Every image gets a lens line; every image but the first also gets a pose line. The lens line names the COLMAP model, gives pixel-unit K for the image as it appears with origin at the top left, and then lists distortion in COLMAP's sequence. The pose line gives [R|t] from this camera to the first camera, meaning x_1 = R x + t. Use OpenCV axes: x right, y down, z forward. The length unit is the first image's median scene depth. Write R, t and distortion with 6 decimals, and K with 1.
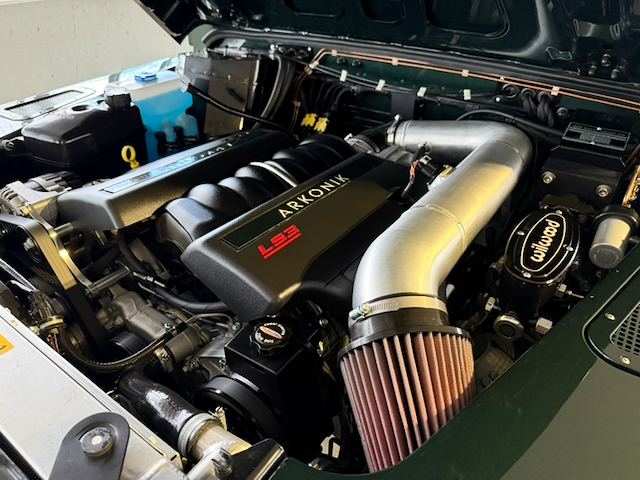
lens RADIAL K [[438.9, 0, 320.0], [0, 438.9, 240.0], [0, 0, 1]] dist [0.004720, -0.040873]
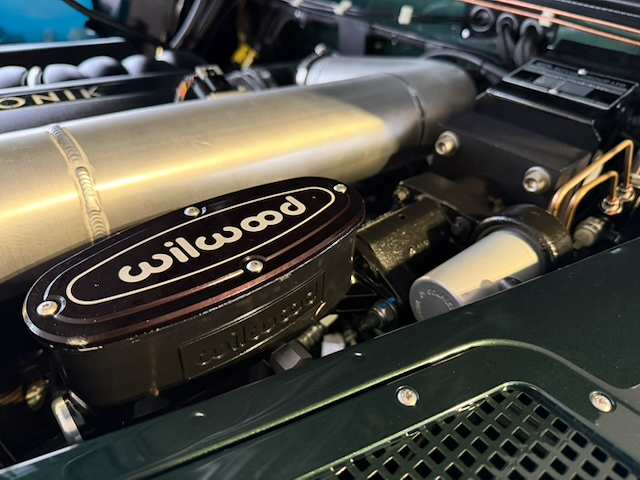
lens RADIAL K [[438.9, 0, 320.0], [0, 438.9, 240.0], [0, 0, 1]] dist [0.004720, -0.040873]
pose [[0.966631, 0.184652, -0.177564, 0.491159], [-0.180426, 0.982783, 0.039802, -0.021011], [0.181856, -0.006436, 0.983304, 0.449045]]
